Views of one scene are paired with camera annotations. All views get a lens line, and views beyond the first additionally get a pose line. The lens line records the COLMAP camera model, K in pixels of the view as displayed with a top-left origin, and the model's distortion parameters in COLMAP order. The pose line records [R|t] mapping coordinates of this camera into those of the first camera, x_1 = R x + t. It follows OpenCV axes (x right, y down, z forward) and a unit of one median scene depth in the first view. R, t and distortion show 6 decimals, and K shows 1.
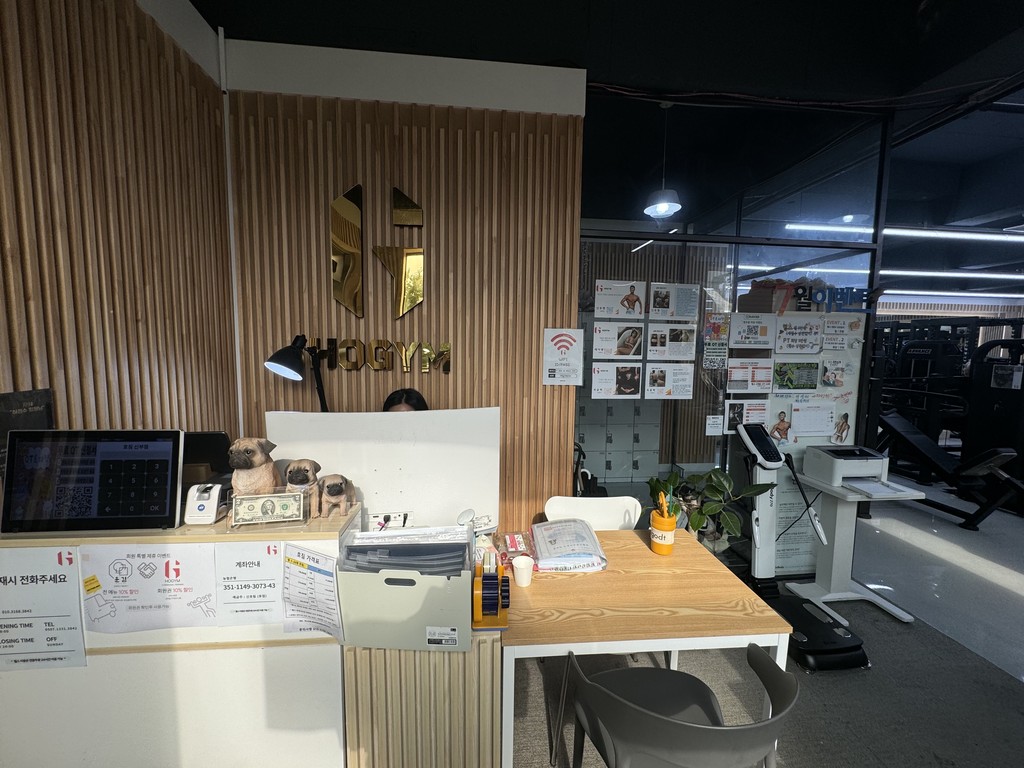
lens RADIAL K [[410.7, 0, 512.0], [0, 410.7, 384.0], [0, 0, 1]] dist [-0.000124, -0.000010]
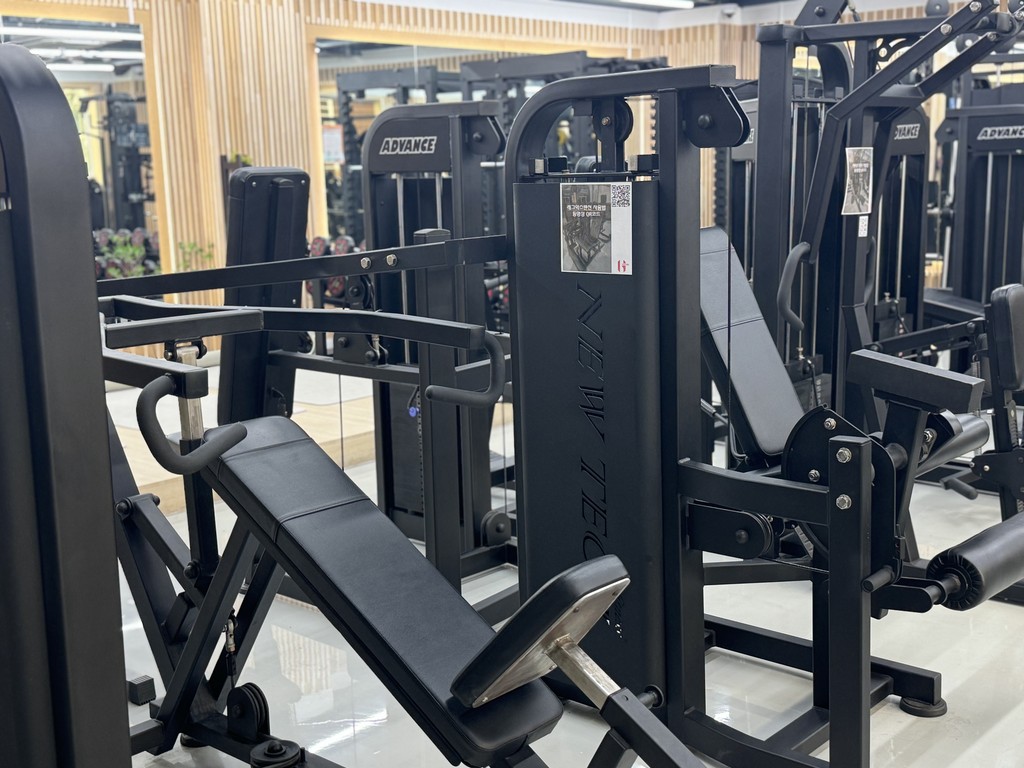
lens RADIAL K [[1287.3, 0, 512.0], [0, 1287.3, 384.0], [0, 0, 1]] dist [0.147708, -0.382329]
pose [[0.726643, -0.150764, 0.670268, 0.585193], [0.102413, 0.988494, 0.111316, -0.015789], [-0.679339, -0.012243, 0.733723, 0.423888]]
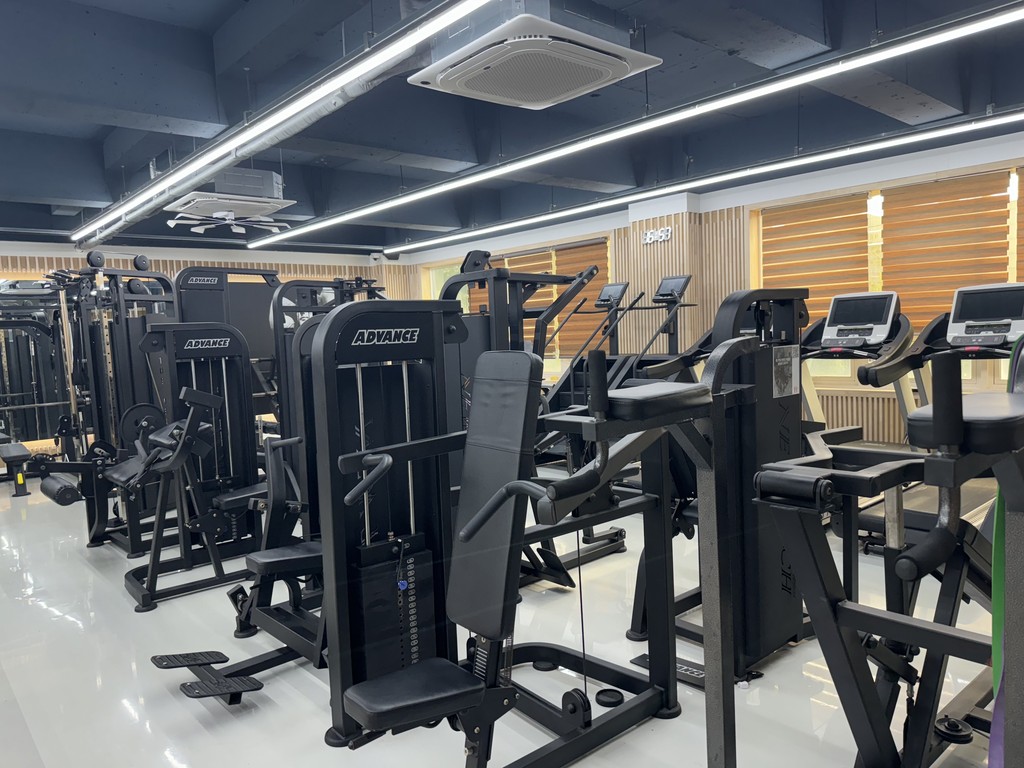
lens RADIAL K [[720.5, 0, 483.6], [0, 720.5, 381.5], [0, 0, 1]] dist [-0.006797, -0.003954]
pose [[-0.546239, -0.047719, 0.836269, 0.682311], [0.116855, 0.984272, 0.132492, -0.144115], [-0.829438, 0.170094, -0.532072, 1.622611]]
